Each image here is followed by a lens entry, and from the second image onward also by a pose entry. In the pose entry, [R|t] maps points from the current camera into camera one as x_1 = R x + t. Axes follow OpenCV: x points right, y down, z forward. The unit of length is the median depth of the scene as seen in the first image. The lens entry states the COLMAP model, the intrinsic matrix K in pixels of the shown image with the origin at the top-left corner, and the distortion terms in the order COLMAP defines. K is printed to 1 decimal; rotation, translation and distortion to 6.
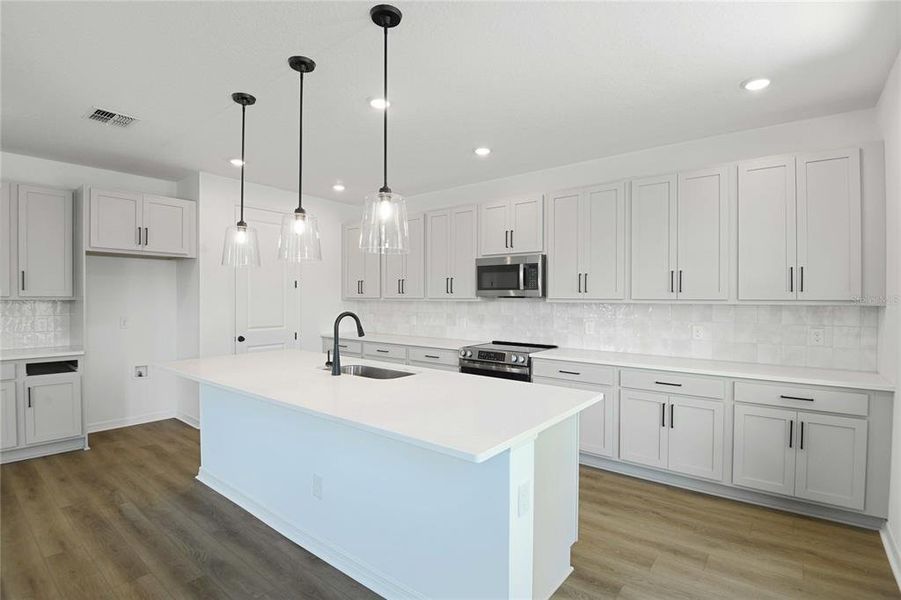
lens RADIAL K [[439.7, 0, 452.6], [0, 439.7, 298.3], [0, 0, 1]] dist [-0.001359, -0.025342]
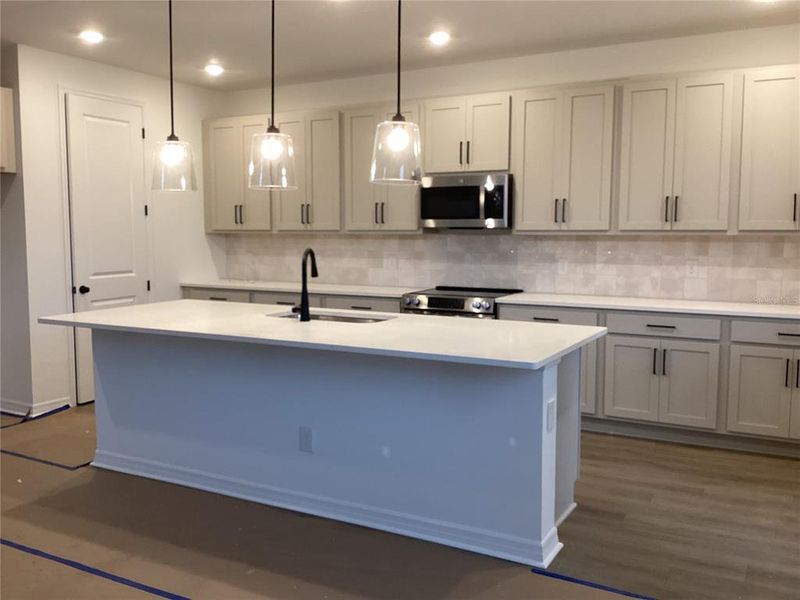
lens RADIAL K [[734.9, 0, 400.0], [0, 734.9, 300.0], [0, 0, 1]] dist [0.095281, -0.195786]
pose [[0.987472, -0.020995, 0.156390, -0.209811], [0.005478, 0.995073, 0.098995, -0.007104], [-0.157698, -0.096899, 0.982722, -0.307523]]
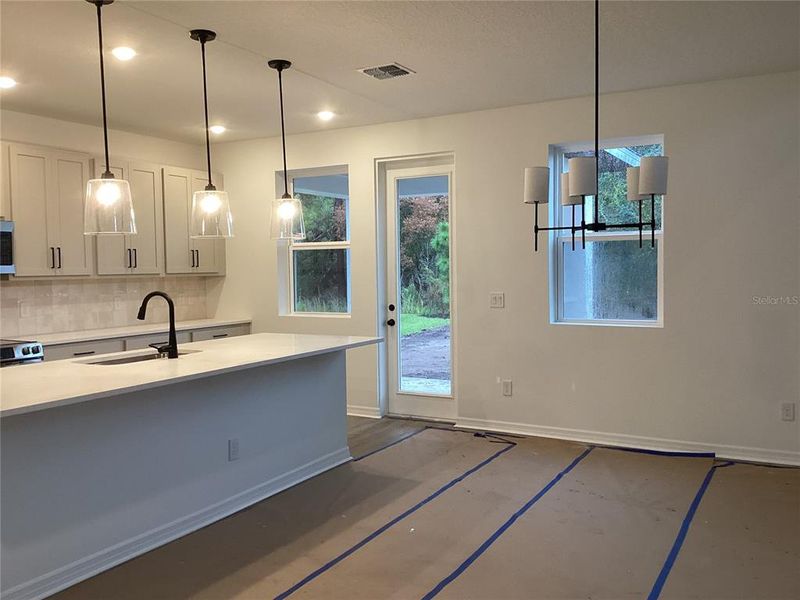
lens RADIAL K [[723.7, 0, 401.0], [0, 723.7, 294.1], [0, 0, 1]] dist [0.103299, -0.168646]
pose [[-0.150949, -0.039807, 0.987740, -1.291318], [0.015252, 0.998976, 0.042590, -0.013884], [-0.988424, 0.021494, -0.150187, 0.523703]]
